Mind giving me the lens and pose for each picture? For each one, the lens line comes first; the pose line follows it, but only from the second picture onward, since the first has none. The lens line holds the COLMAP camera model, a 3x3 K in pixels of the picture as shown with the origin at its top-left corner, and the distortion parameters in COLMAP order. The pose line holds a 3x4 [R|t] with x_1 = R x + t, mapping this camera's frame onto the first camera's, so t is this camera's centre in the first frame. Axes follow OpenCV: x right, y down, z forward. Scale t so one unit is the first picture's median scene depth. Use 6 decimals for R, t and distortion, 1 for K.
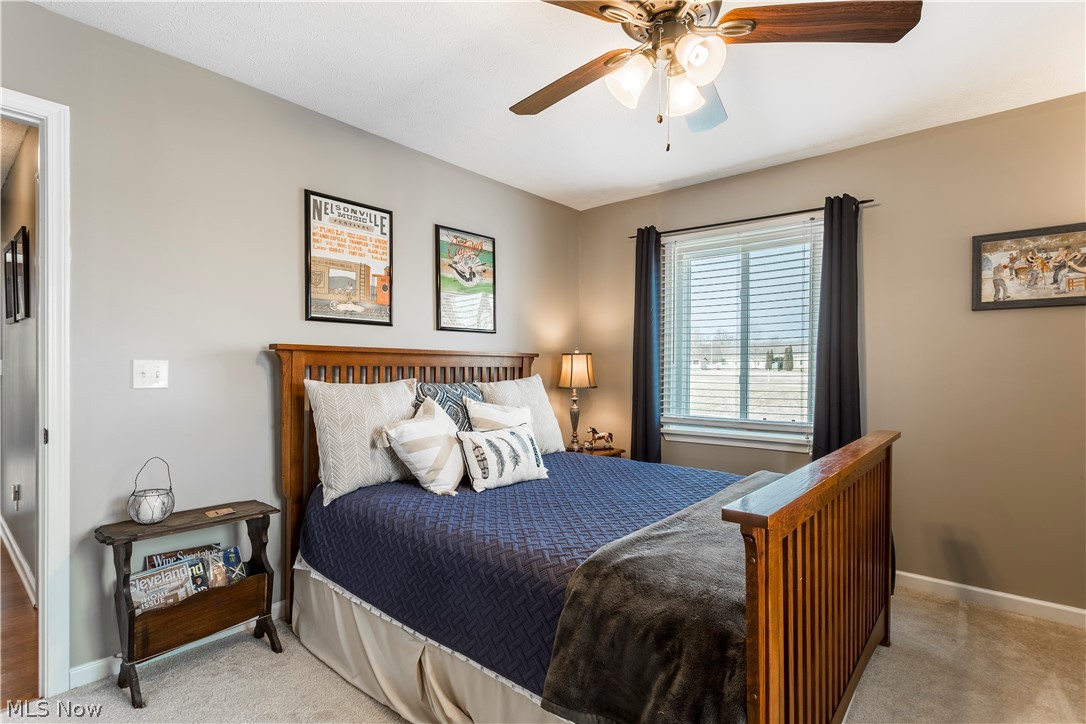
lens RADIAL K [[527.8, 0, 566.1], [0, 527.8, 373.7], [0, 0, 1]] dist [0.001934, 0.001133]
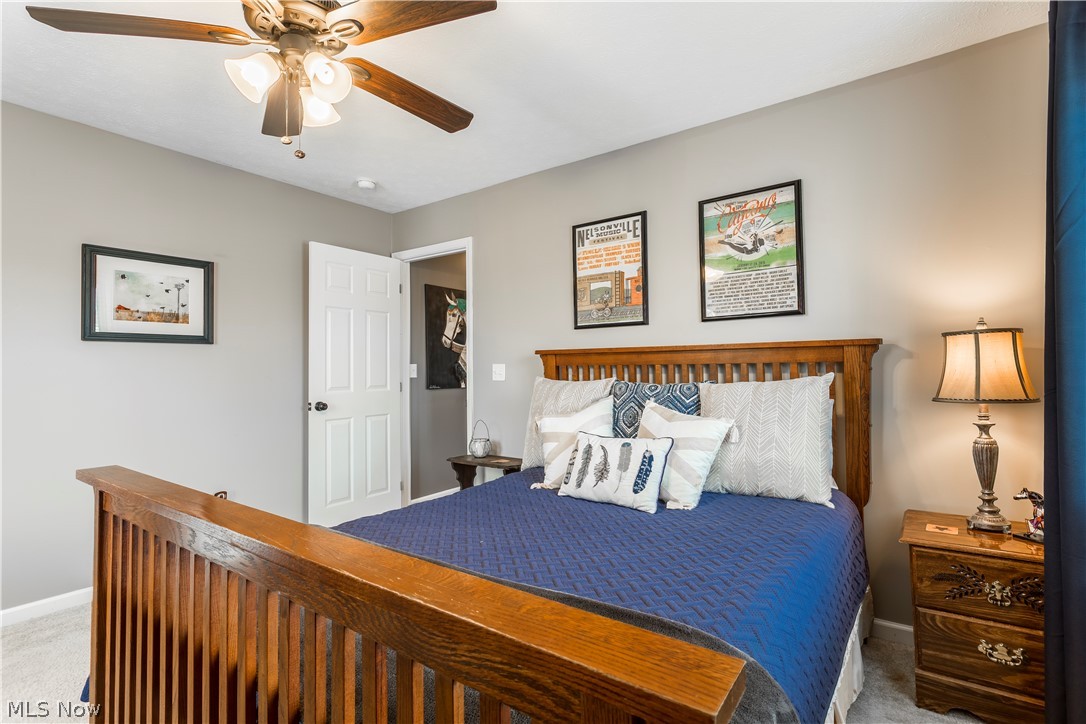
lens RADIAL K [[527.8, 0, 546.9], [0, 527.8, 357.1], [0, 0, 1]] dist [0.001934, 0.001133]
pose [[0.054296, -0.025506, -0.998199, 0.614231], [0.001031, 0.999675, -0.025488, -0.002951], [0.998524, 0.000355, 0.054305, 0.707424]]
